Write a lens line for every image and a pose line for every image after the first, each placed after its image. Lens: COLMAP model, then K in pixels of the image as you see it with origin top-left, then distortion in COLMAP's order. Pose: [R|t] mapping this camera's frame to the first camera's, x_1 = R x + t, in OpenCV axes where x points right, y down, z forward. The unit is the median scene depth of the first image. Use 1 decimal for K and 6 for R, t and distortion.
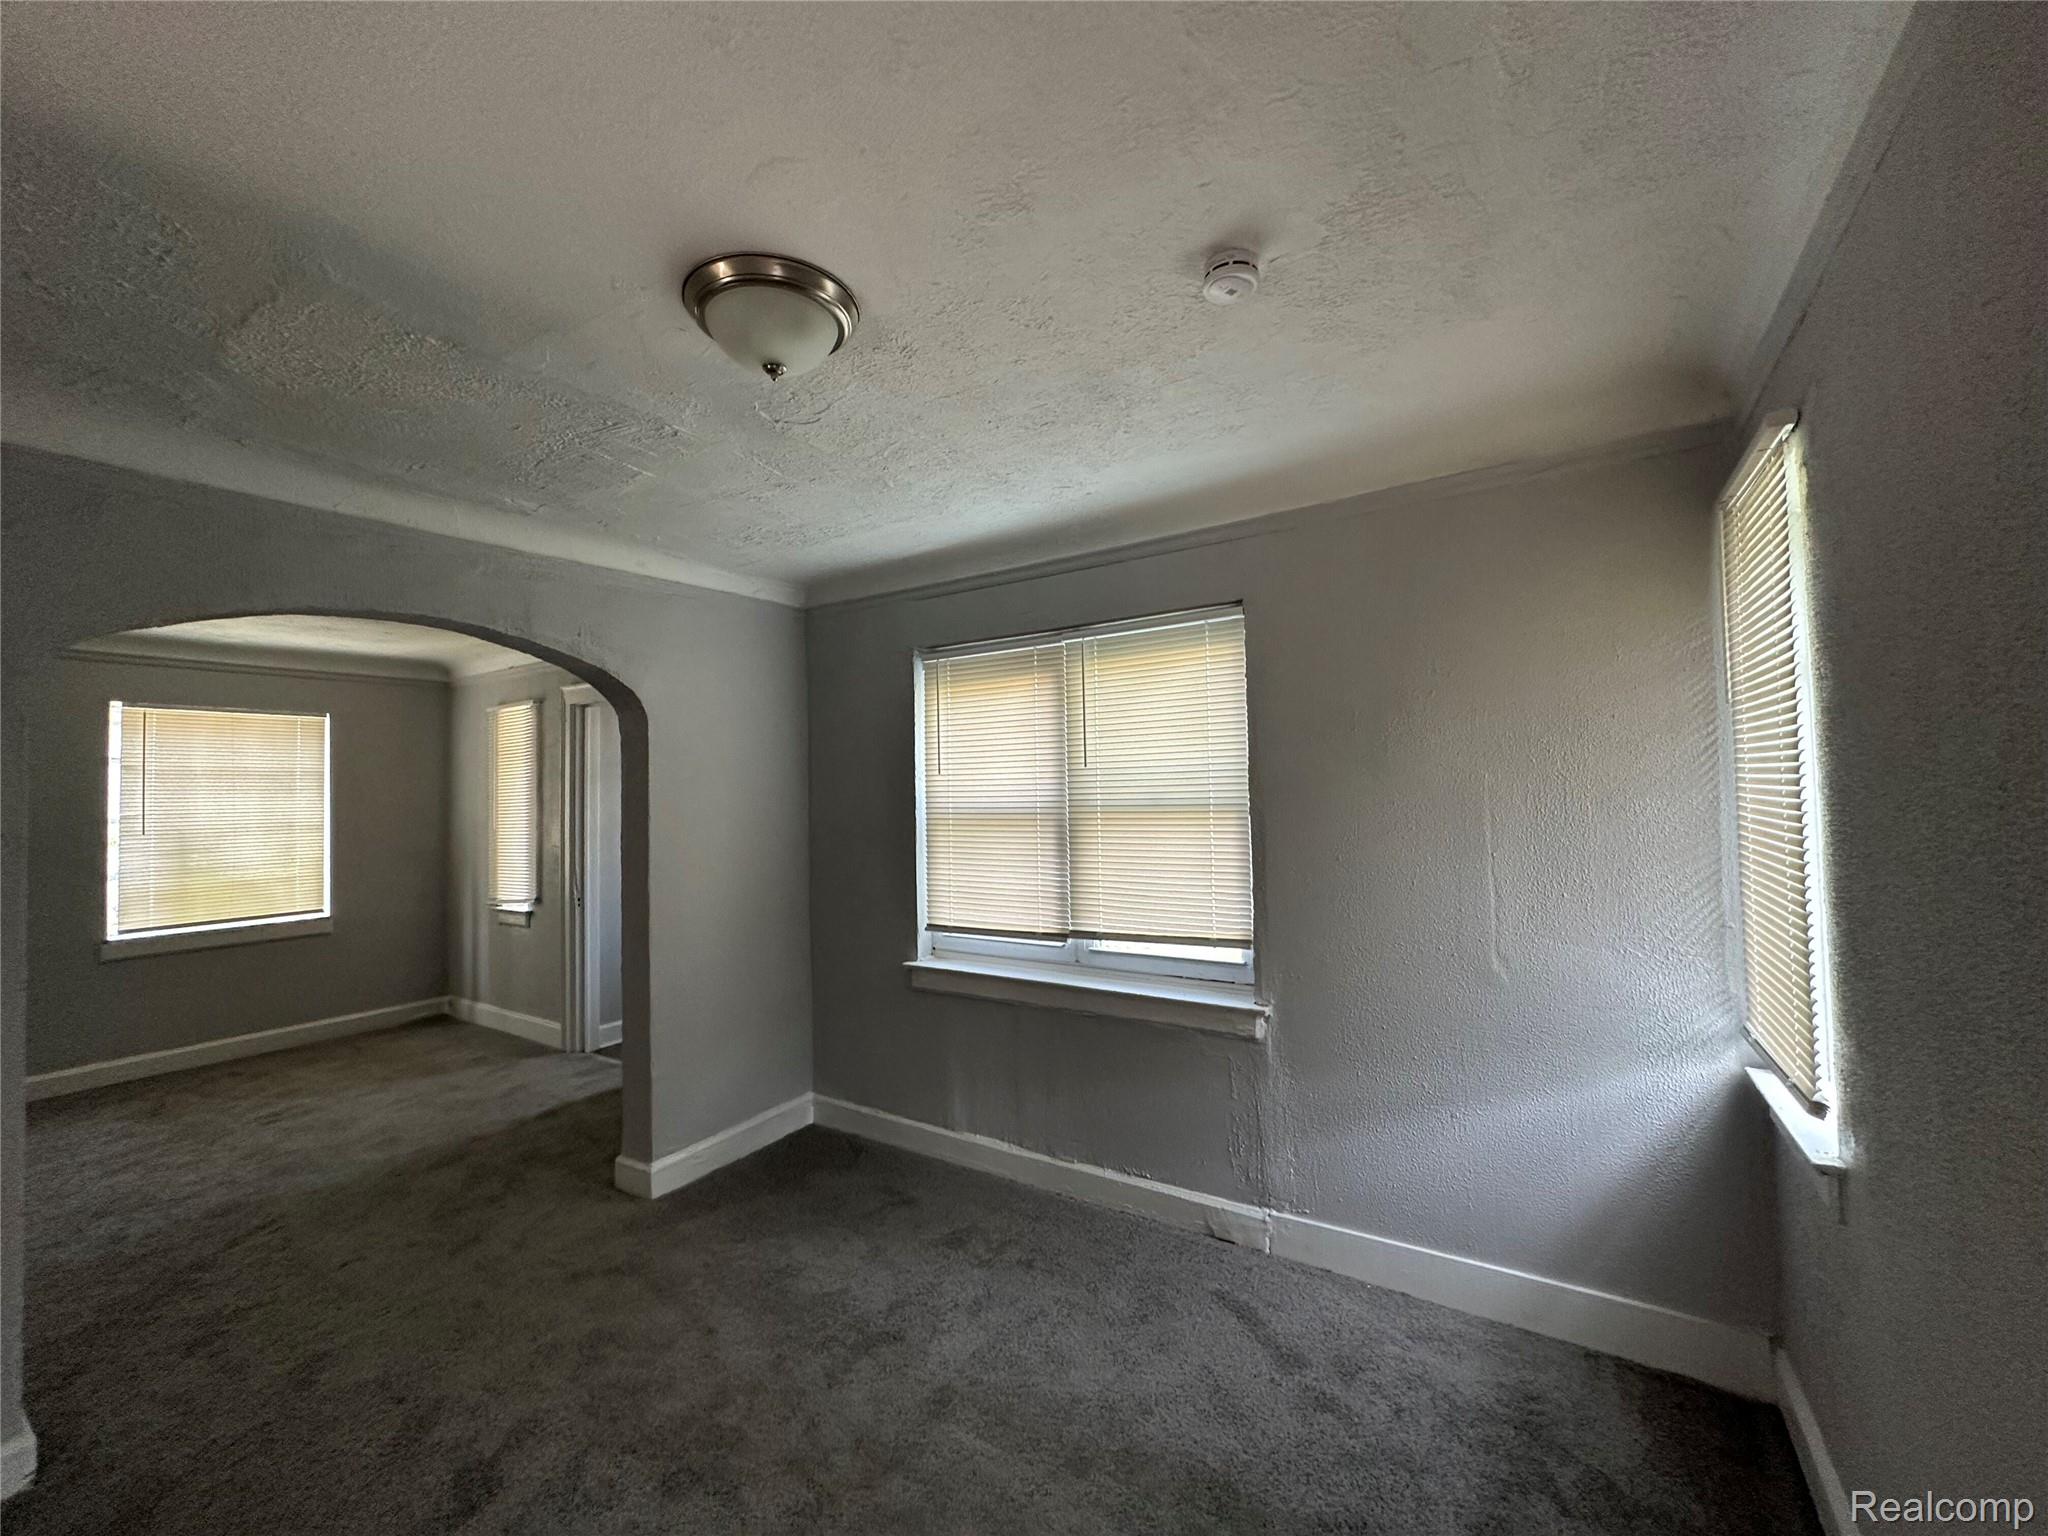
lens RADIAL K [[823.3, 0, 1016.2], [0, 823.3, 768.4], [0, 0, 1]] dist [-0.000331, 0.000265]
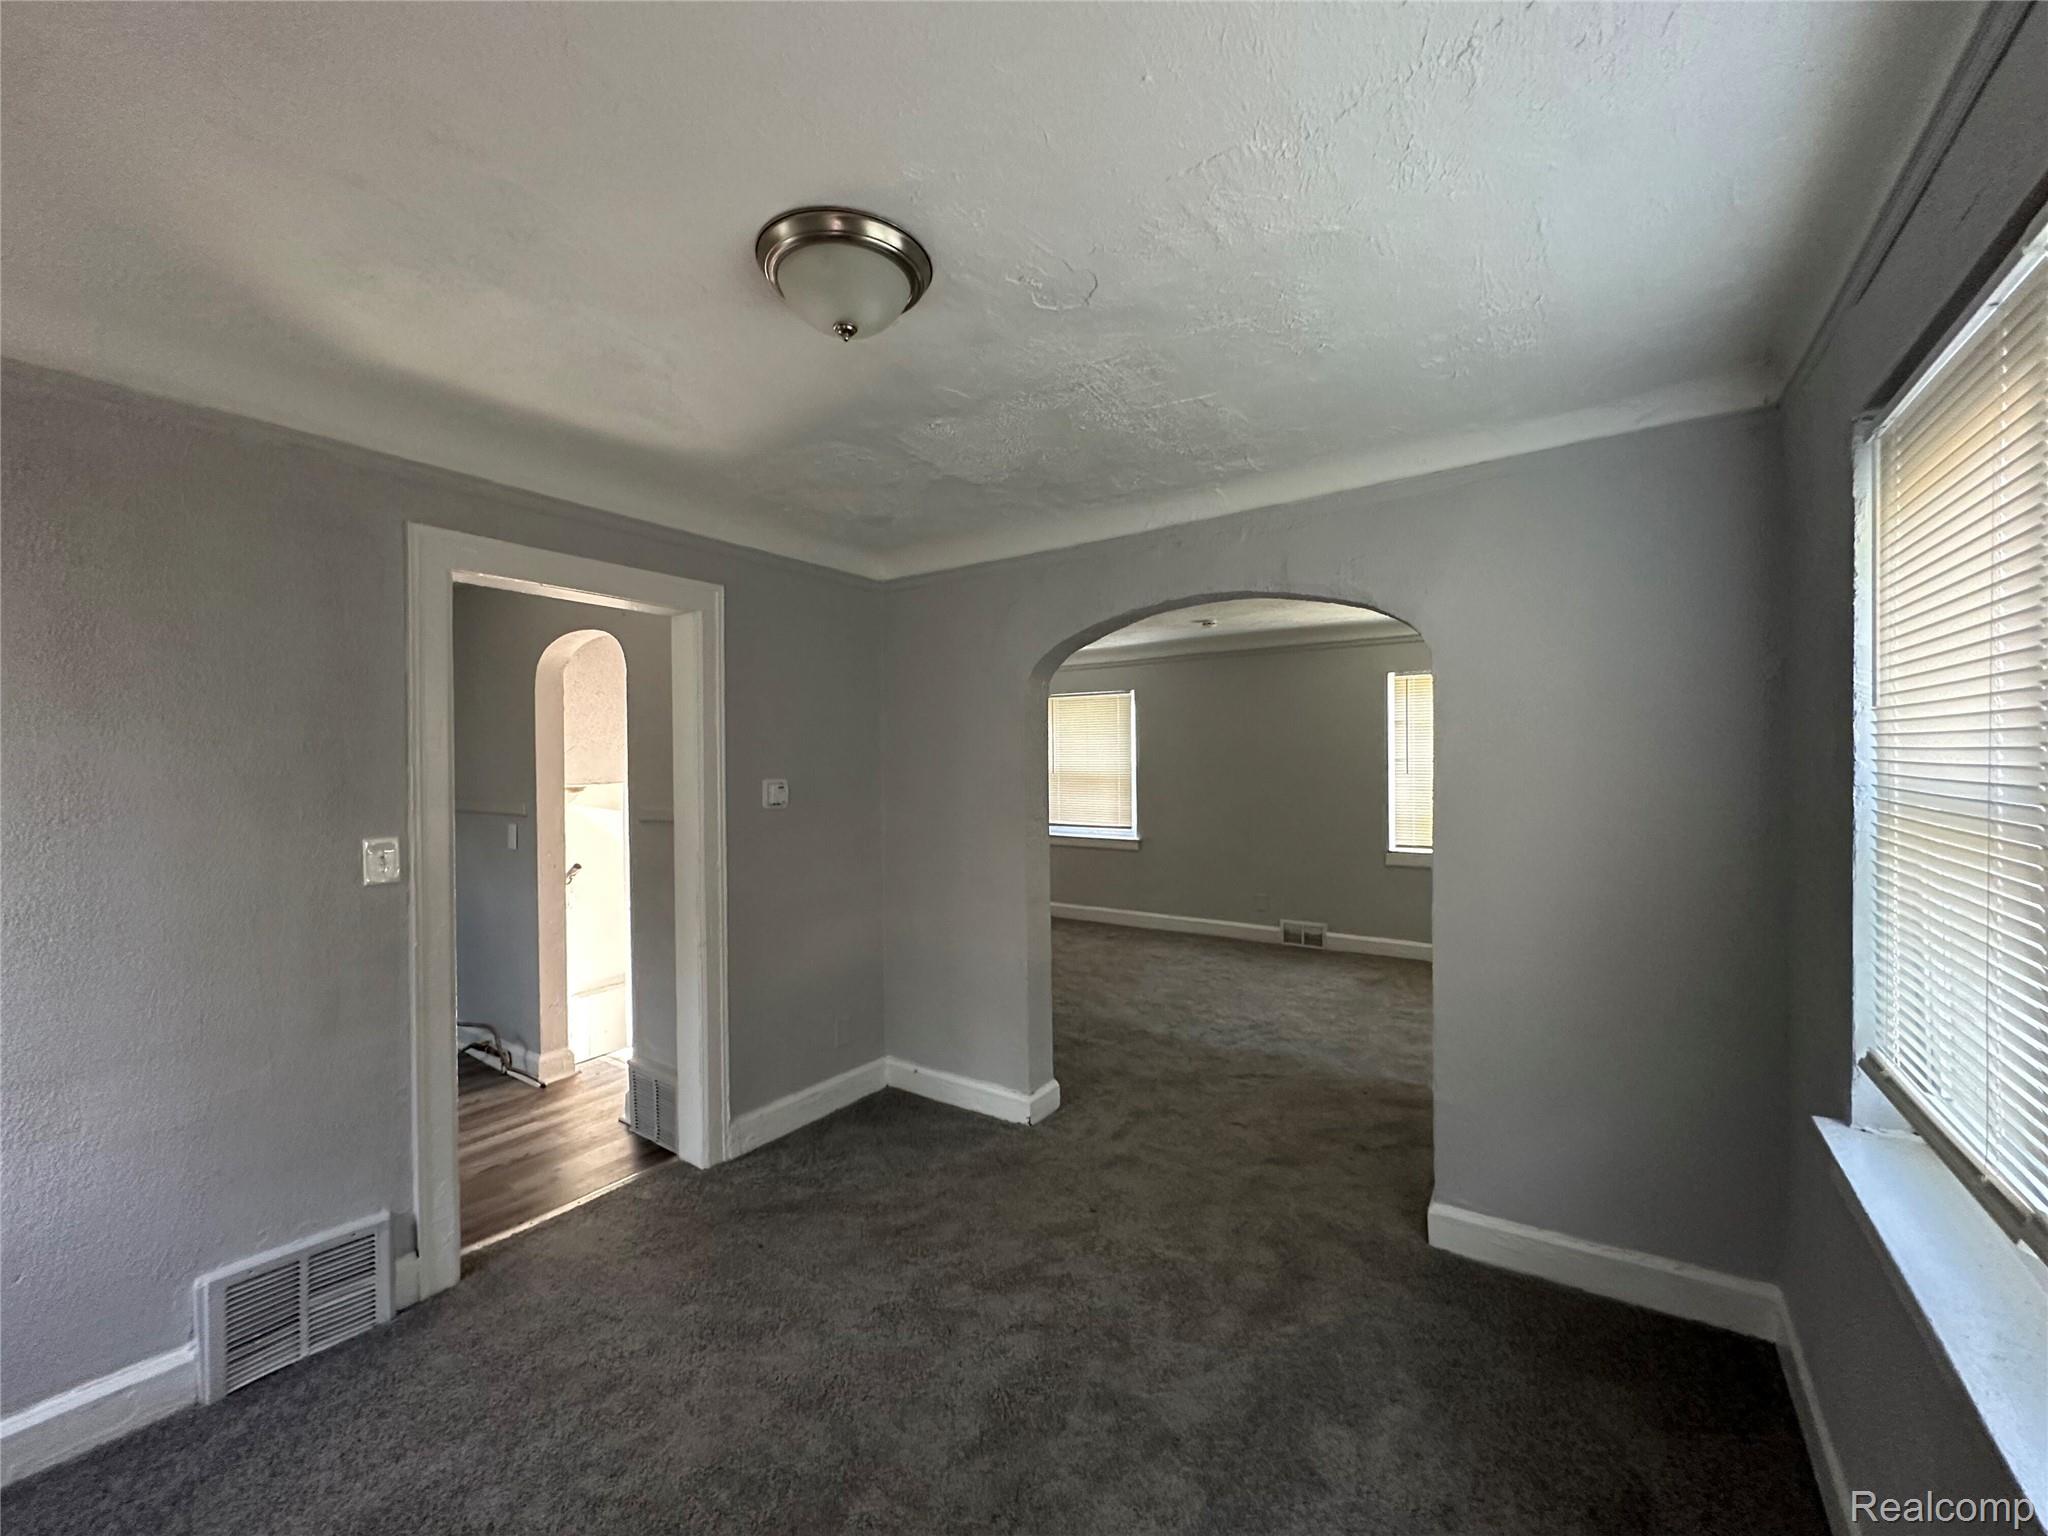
lens RADIAL K [[823.3, 0, 1032.5], [0, 823.3, 760.7], [0, 0, 1]] dist [-0.000331, 0.000265]
pose [[-0.010798, 0.024731, -0.999636, 0.367681], [0.035333, 0.999079, 0.024336, 0.011217], [0.999317, -0.035057, -0.011661, 0.635519]]
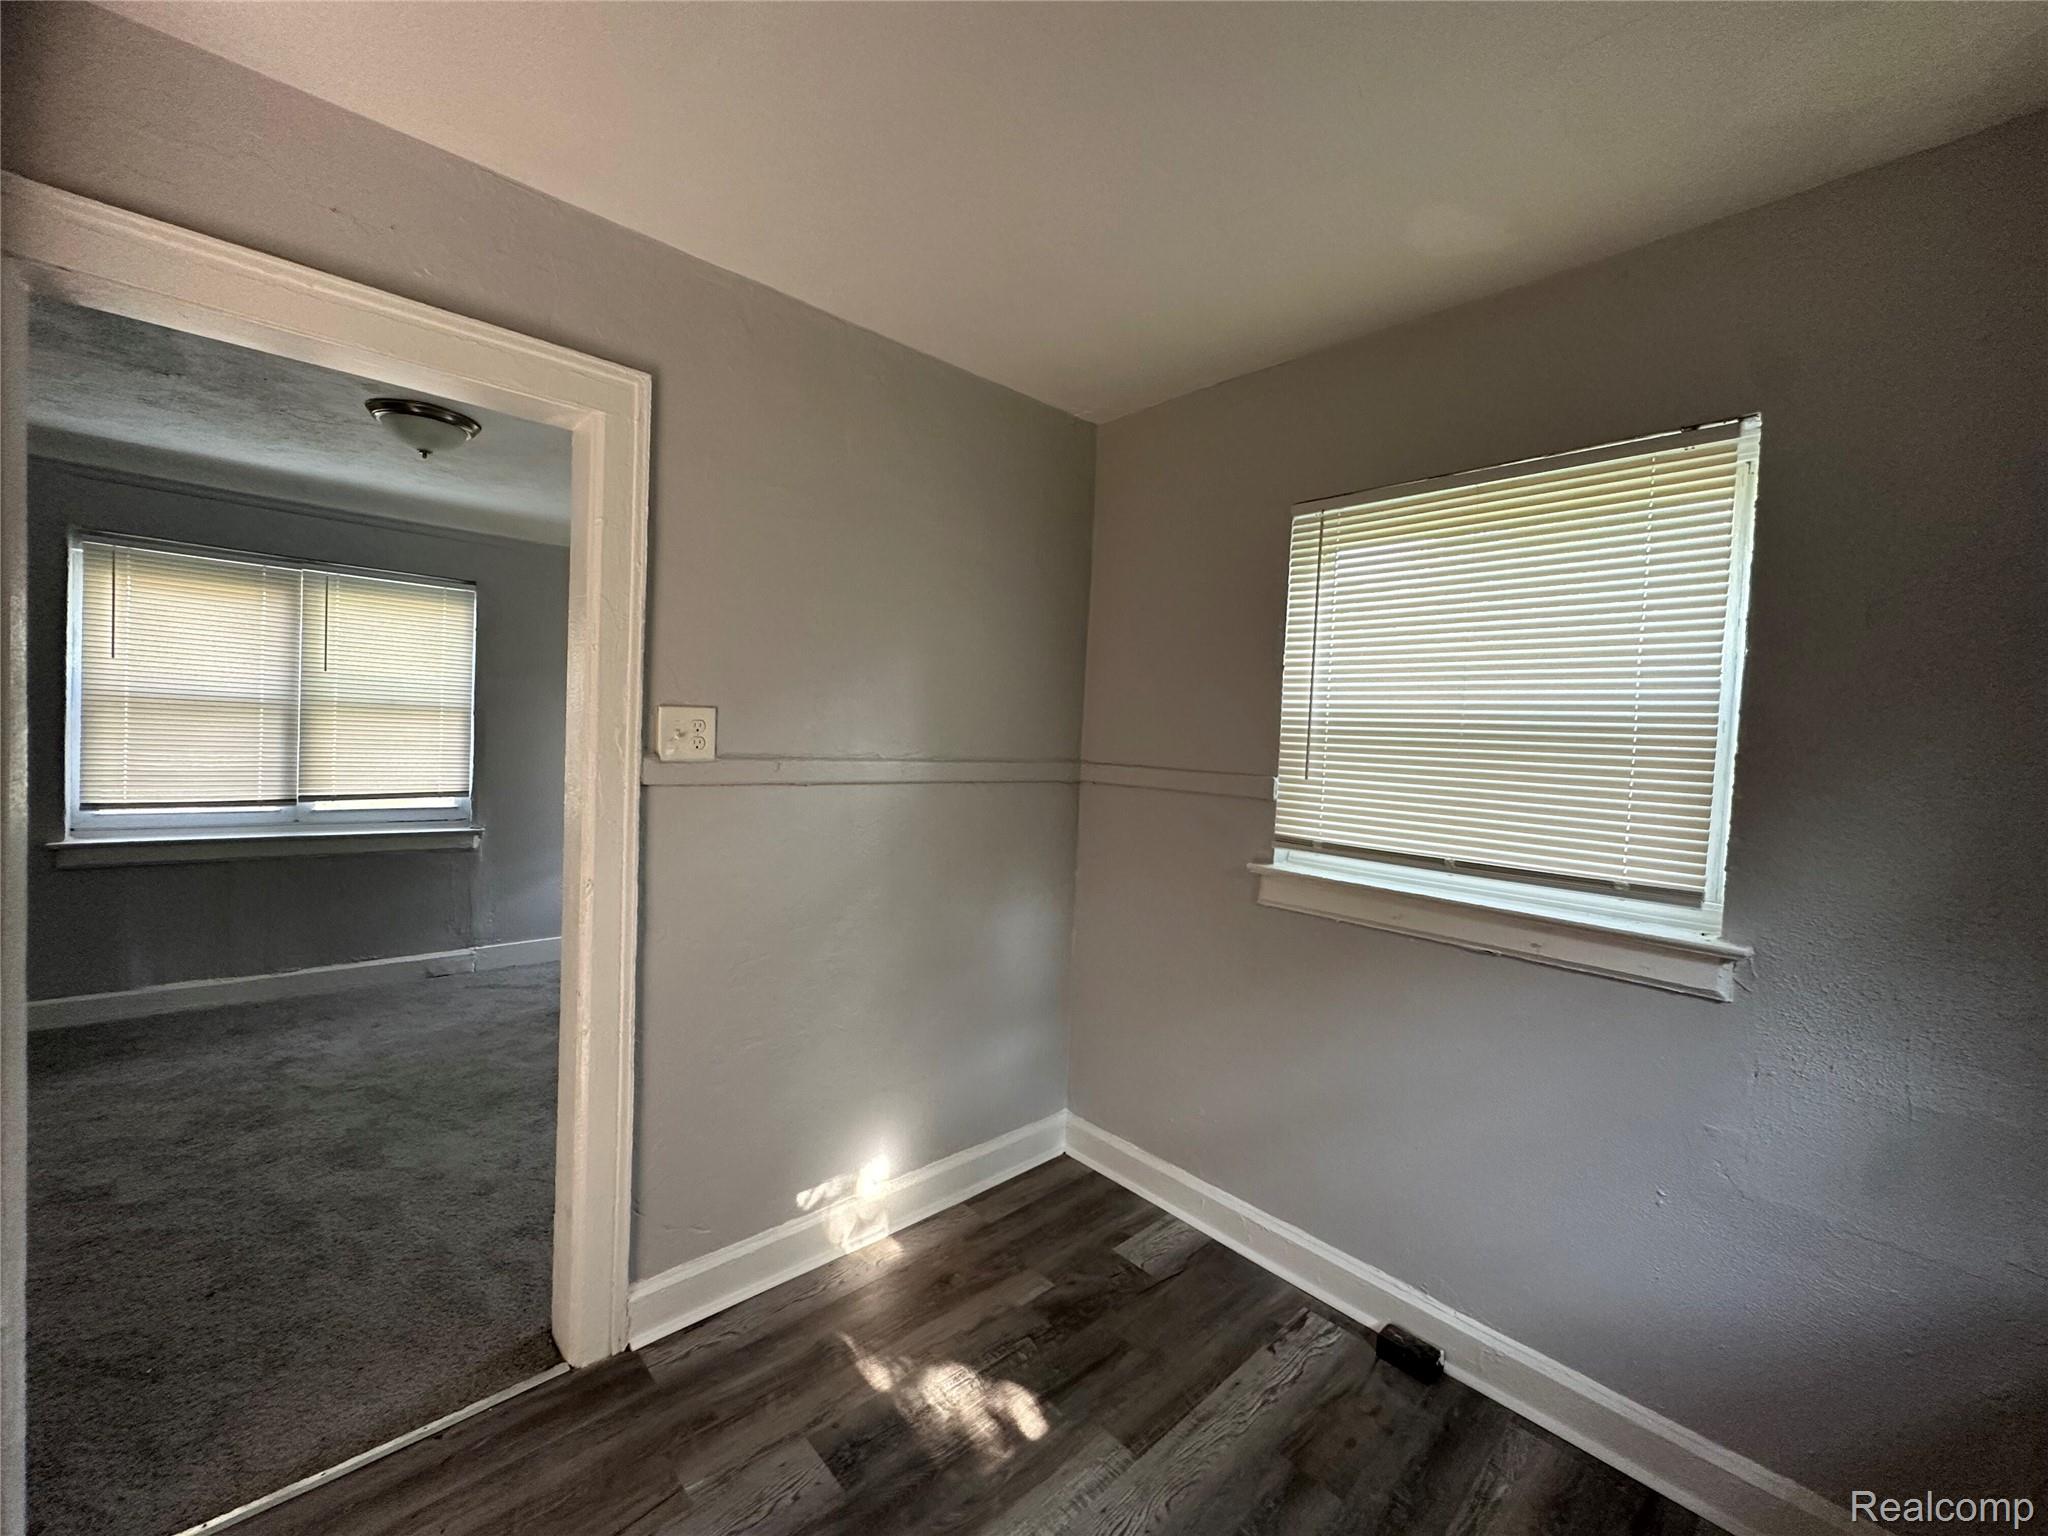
lens RADIAL K [[823.3, 0, 1026.9], [0, 823.3, 775.6], [0, 0, 1]] dist [-0.000331, 0.000265]
pose [[0.237902, -0.008832, 0.971249, -0.909619], [-0.083194, 0.996099, 0.029436, 0.031806], [-0.967720, -0.087805, 0.236239, -0.404436]]
